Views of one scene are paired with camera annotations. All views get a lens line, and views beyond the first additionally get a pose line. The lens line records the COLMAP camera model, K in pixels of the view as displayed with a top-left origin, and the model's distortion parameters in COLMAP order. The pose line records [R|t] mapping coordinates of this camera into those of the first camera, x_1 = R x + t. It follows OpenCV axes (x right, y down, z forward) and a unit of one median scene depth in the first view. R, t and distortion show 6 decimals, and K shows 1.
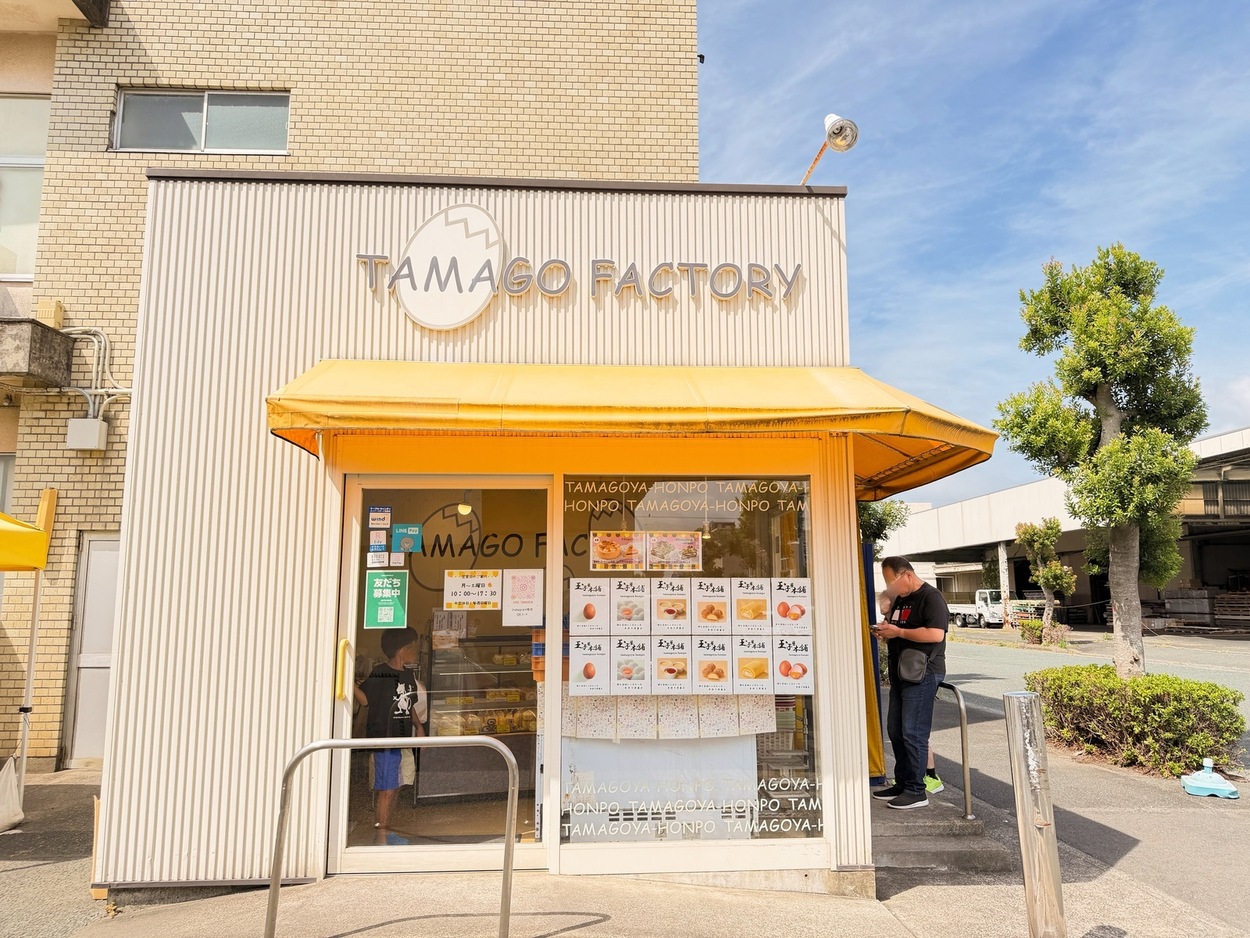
lens RADIAL K [[876.8, 0, 625.4], [0, 876.8, 471.6], [0, 0, 1]] dist [0.020751, -0.001781]
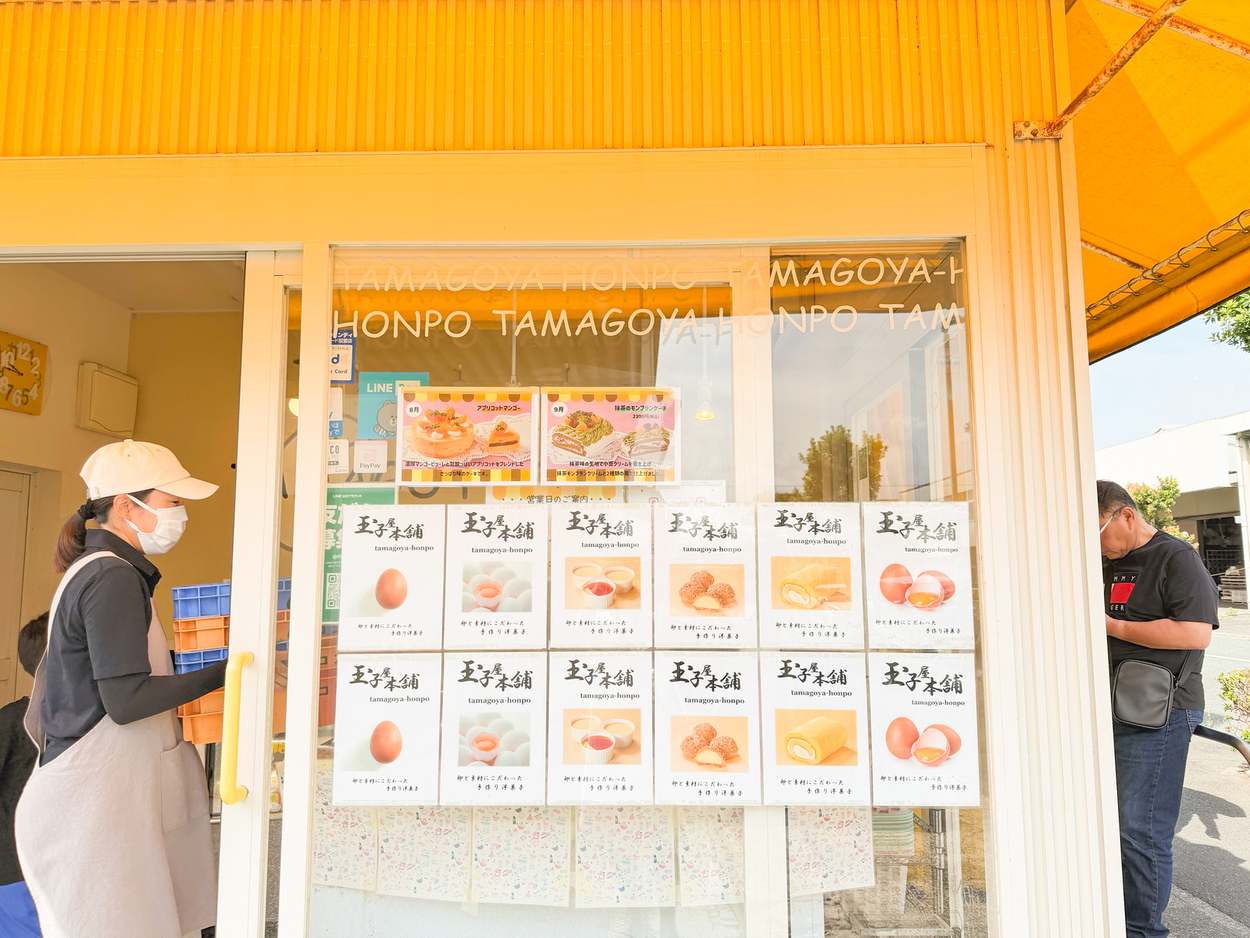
lens RADIAL K [[876.8, 0, 622.8], [0, 876.8, 468.3], [0, 0, 1]] dist [0.020751, -0.001781]
pose [[0.997038, -0.010343, -0.076209, 0.091951], [0.012426, 0.999561, 0.026905, 0.095726], [0.075897, -0.027773, 0.996729, 0.614138]]
